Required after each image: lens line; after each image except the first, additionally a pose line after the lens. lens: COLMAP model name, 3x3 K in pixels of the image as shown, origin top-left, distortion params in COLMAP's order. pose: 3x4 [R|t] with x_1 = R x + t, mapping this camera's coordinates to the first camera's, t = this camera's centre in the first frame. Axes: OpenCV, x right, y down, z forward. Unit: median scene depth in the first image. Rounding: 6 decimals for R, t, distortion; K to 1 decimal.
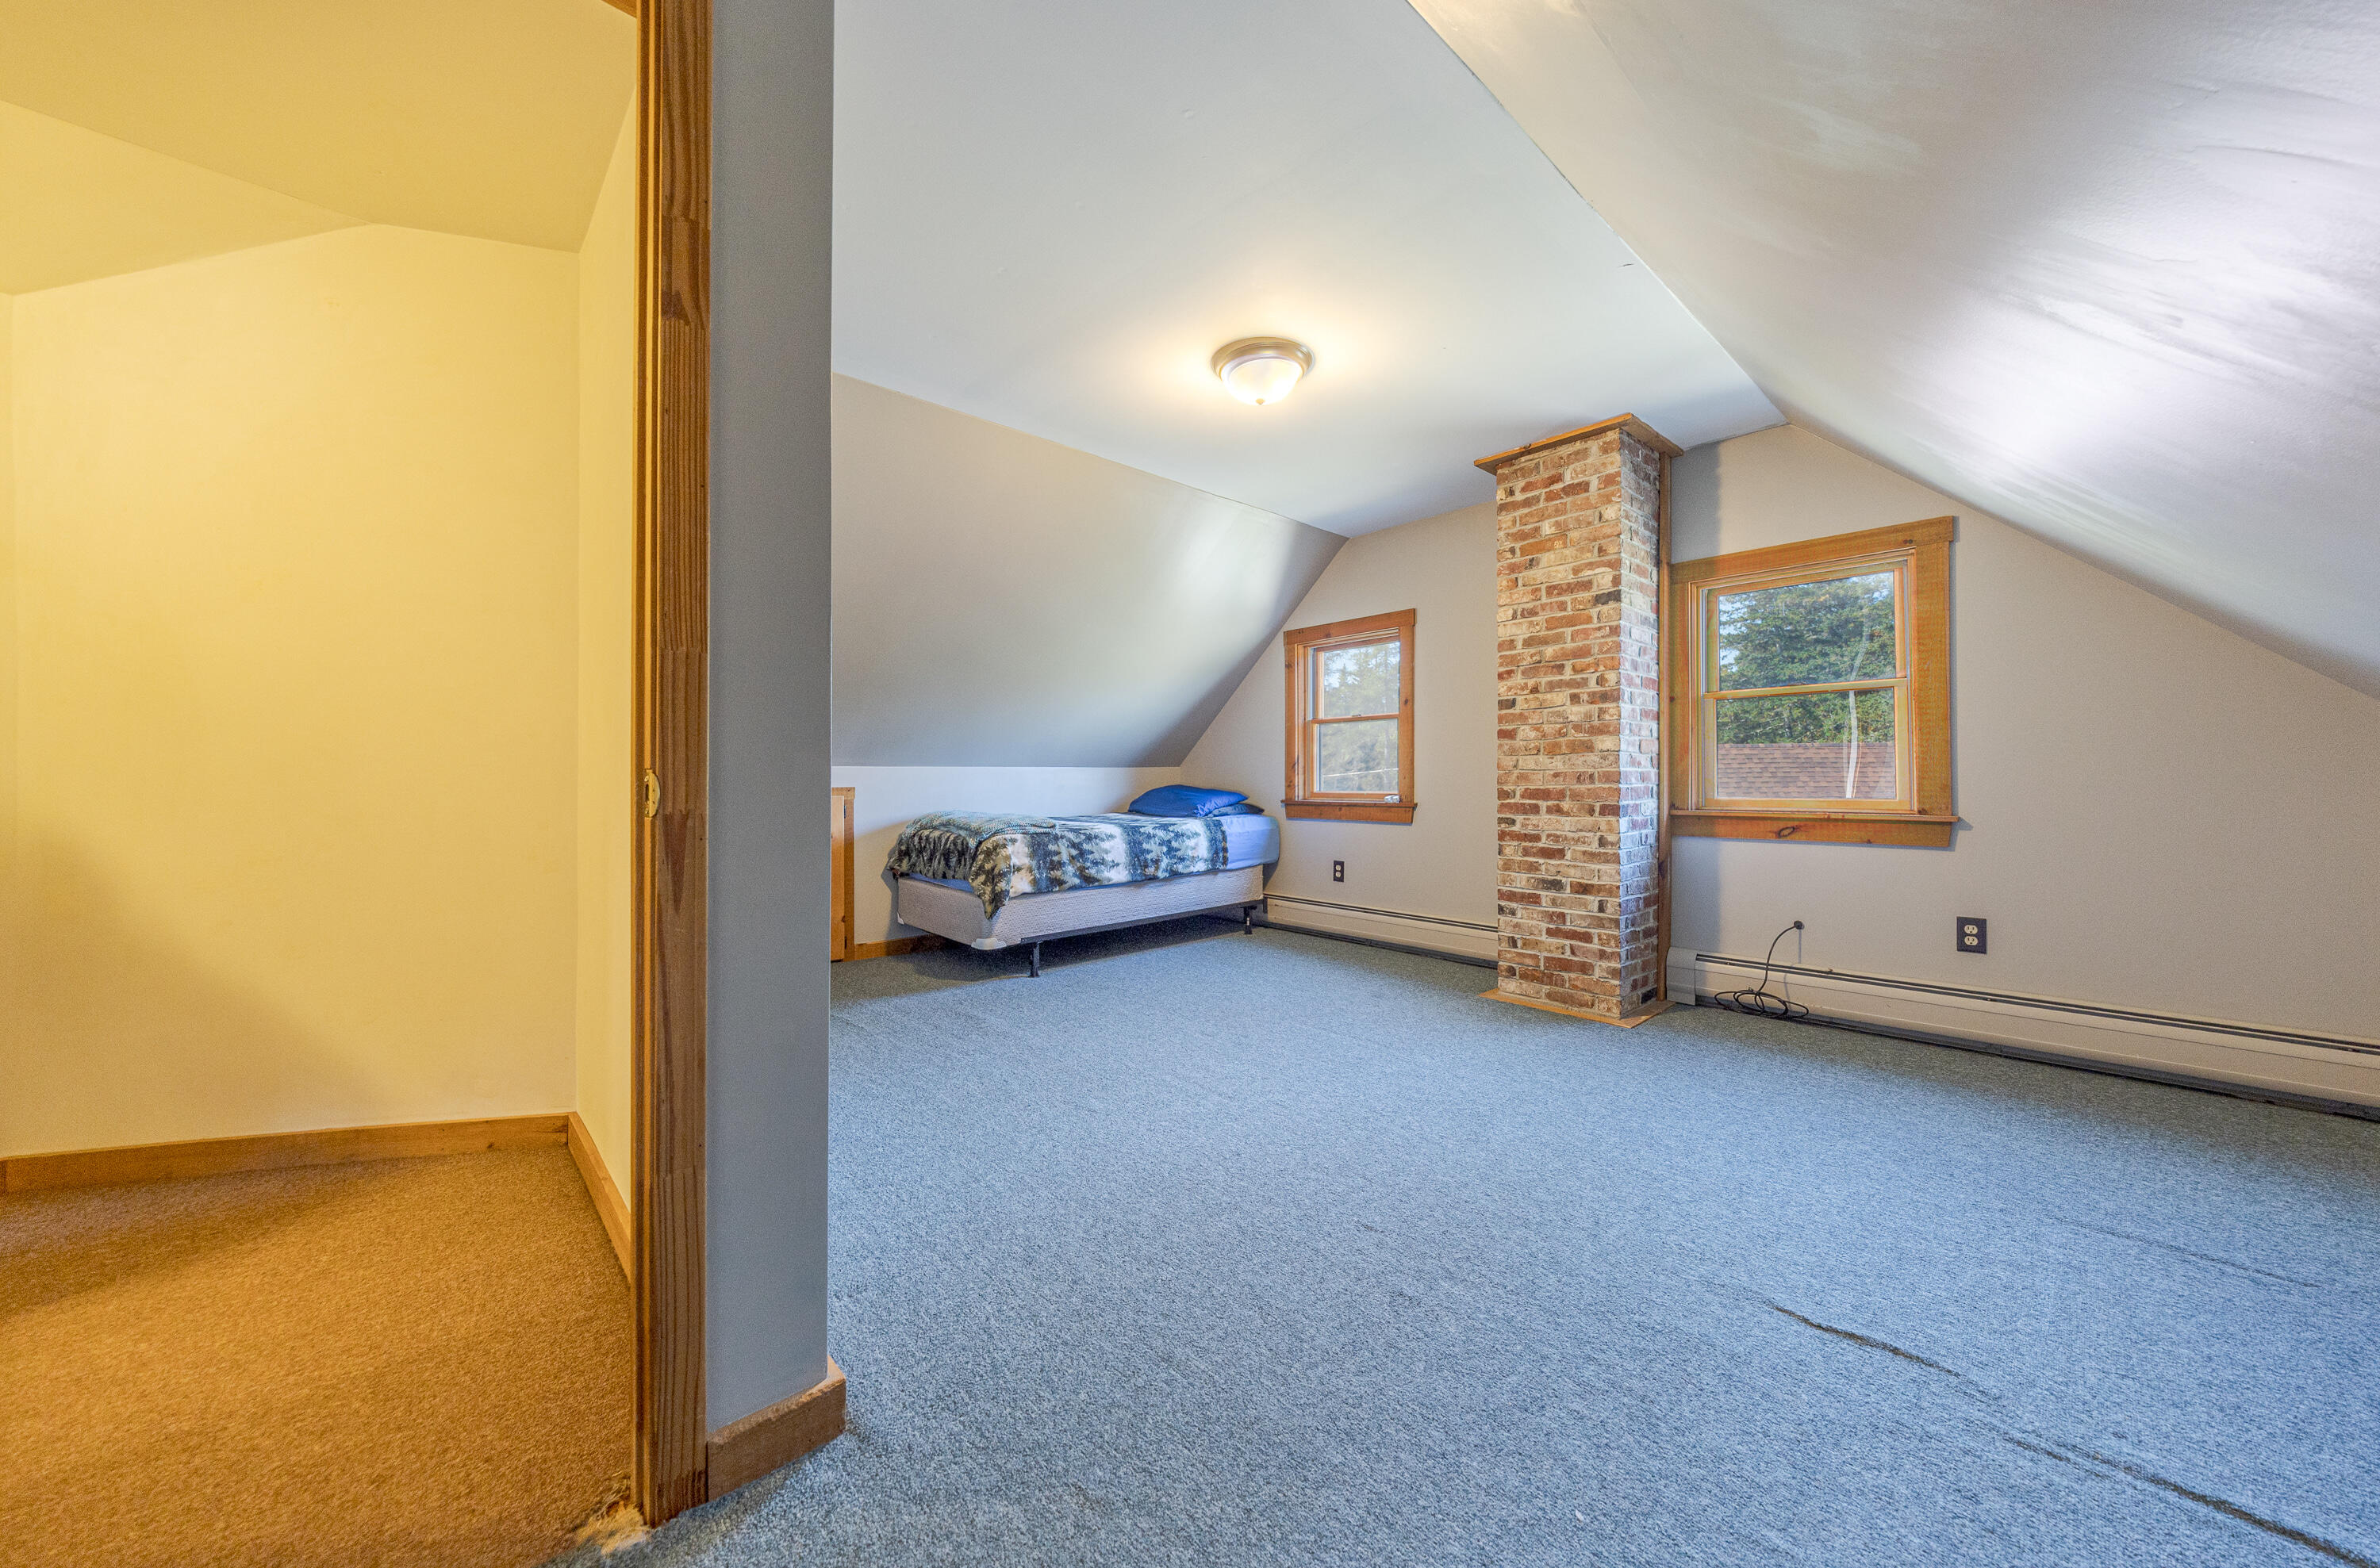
lens RADIAL K [[833.8, 0, 1207.0], [0, 833.8, 776.7], [0, 0, 1]] dist [-0.001575, -0.000026]
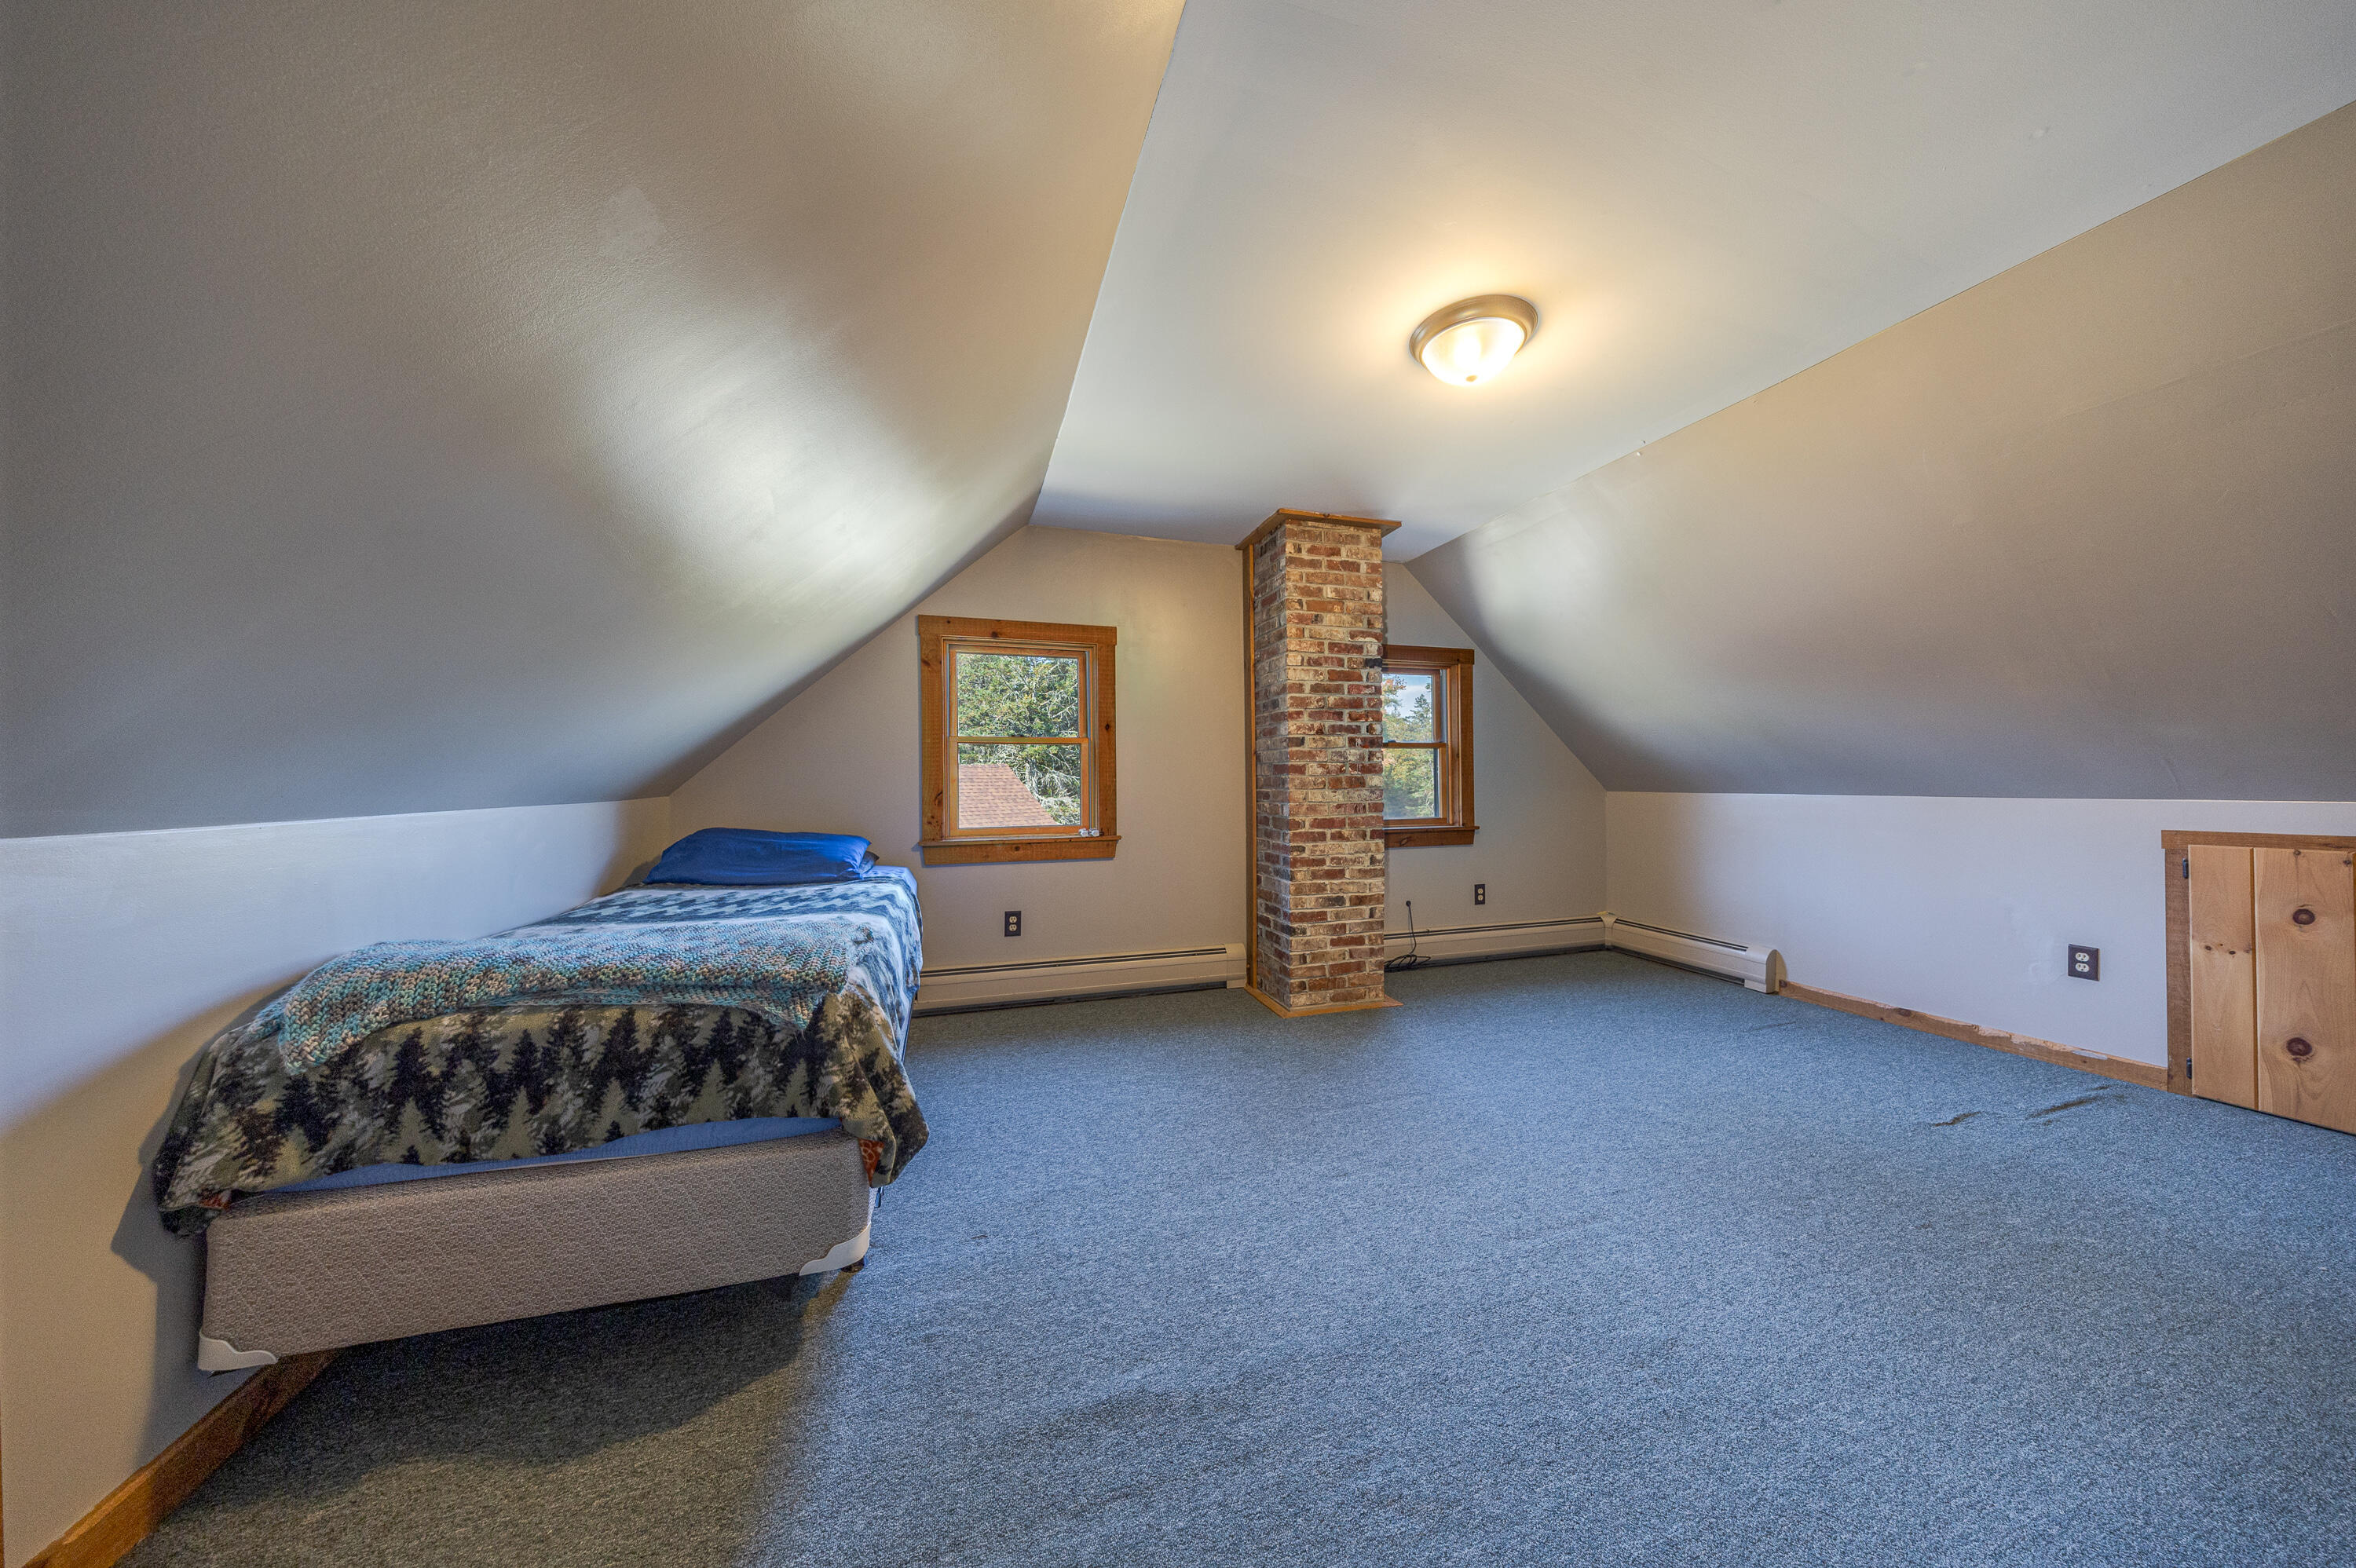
lens RADIAL K [[718.0, 0, 1183.5], [0, 718.0, 777.9], [0, 0, 1]] dist [-0.005262, -0.000142]
pose [[0.427363, 0.003726, 0.904073, -0.559628], [0.002691, 0.999982, -0.005393, -0.035710], [-0.904076, 0.004738, 0.427345, 0.741710]]
